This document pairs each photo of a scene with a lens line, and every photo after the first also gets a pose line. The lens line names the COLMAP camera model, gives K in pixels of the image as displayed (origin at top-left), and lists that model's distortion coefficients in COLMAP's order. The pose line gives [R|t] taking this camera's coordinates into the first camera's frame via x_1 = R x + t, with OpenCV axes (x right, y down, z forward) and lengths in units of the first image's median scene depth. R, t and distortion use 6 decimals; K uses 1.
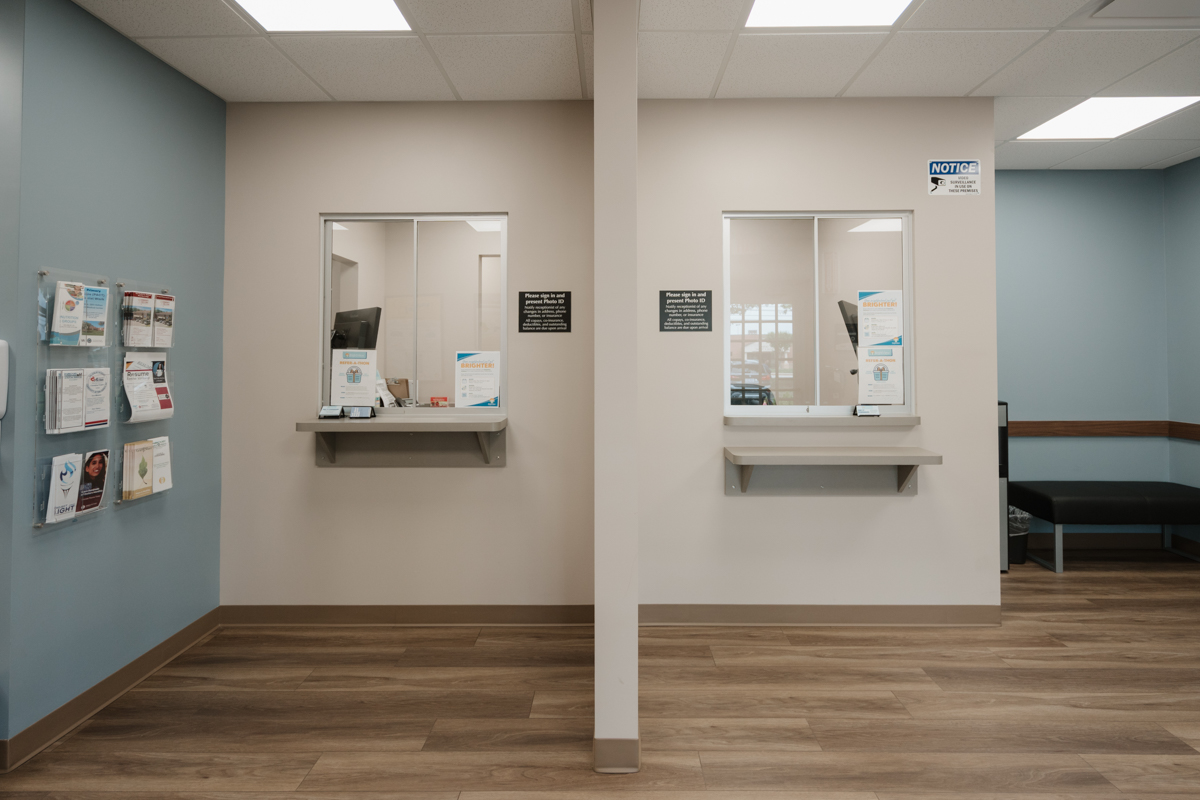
lens RADIAL K [[568.5, 0, 599.2], [0, 568.5, 391.7], [0, 0, 1]] dist [0.000699, -0.000241]
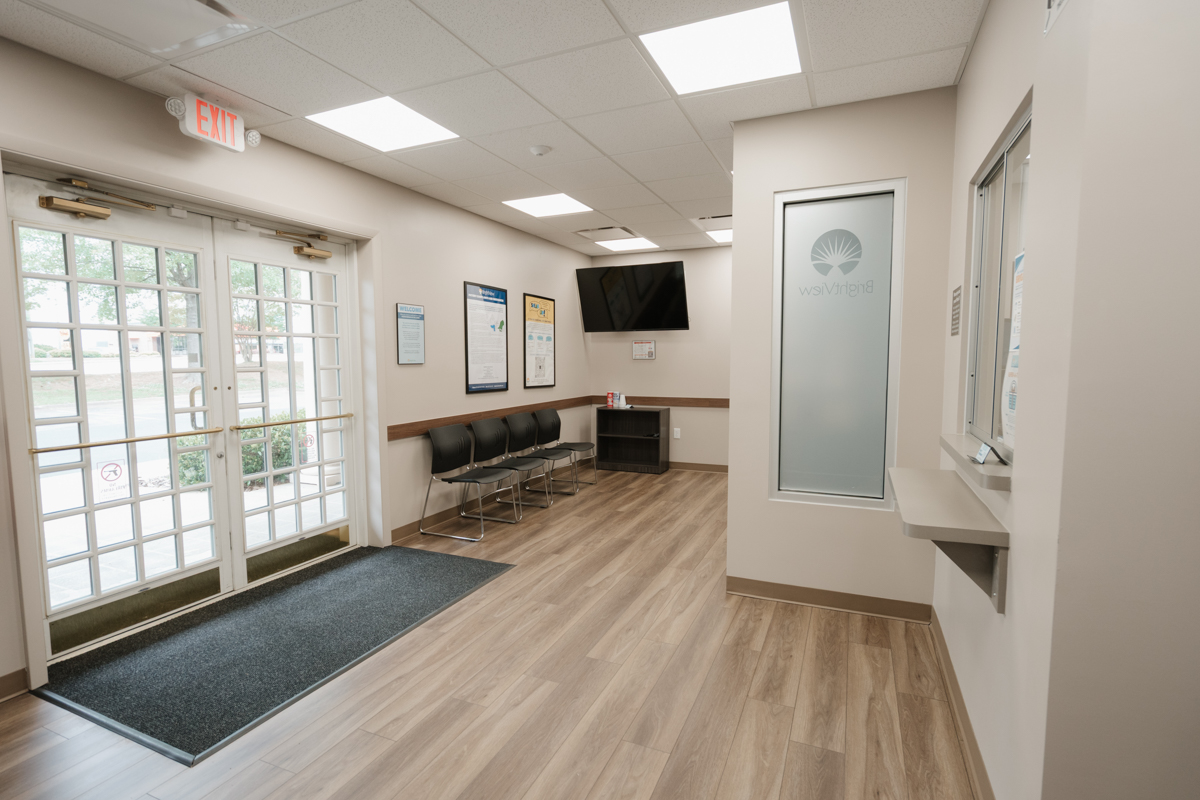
lens RADIAL K [[568.5, 0, 599.3], [0, 568.5, 403.2], [0, 0, 1]] dist [0.000699, -0.000241]
pose [[-0.390726, 0.071572, -0.917720, 1.447822], [-0.006022, 0.996753, 0.080299, -0.076246], [0.920487, 0.036902, -0.389026, 1.005223]]
